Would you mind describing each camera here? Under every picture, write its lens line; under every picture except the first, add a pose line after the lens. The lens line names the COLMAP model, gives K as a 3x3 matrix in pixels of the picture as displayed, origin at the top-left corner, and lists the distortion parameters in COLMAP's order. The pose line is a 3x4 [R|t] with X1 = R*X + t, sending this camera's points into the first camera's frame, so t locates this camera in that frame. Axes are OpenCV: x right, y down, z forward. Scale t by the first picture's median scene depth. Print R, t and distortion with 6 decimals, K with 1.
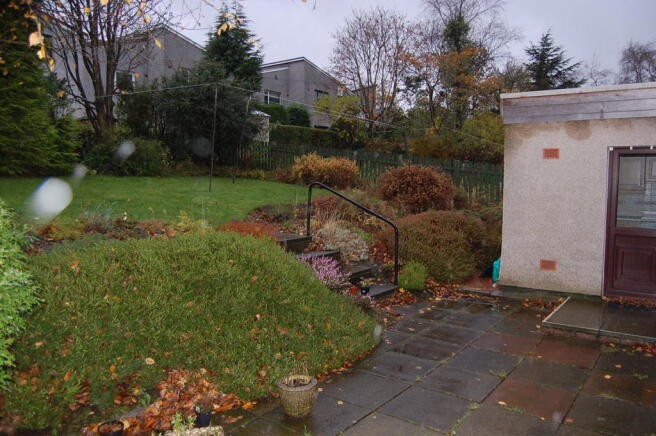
lens RADIAL K [[516.3, 0, 329.0], [0, 516.3, 218.8], [0, 0, 1]] dist [-0.060649, -0.004227]
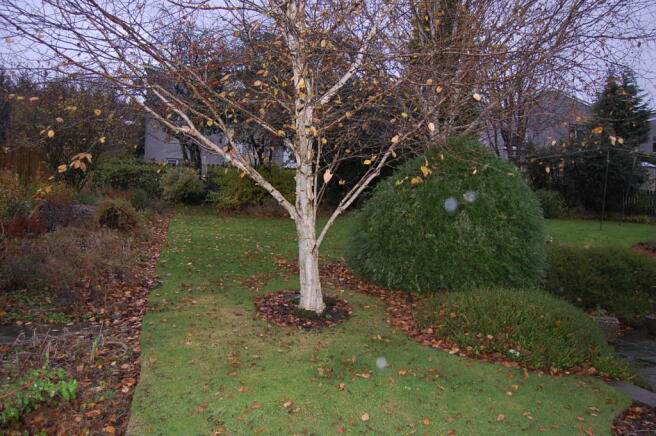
lens RADIAL K [[516.3, 0, 329.3], [0, 516.3, 220.0], [0, 0, 1]] dist [-0.060649, -0.004227]
pose [[0.767348, 0.021473, -0.640871, 0.048670], [-0.077412, 0.995232, -0.059342, 0.037813], [0.636541, 0.095147, 0.765352, -0.321606]]
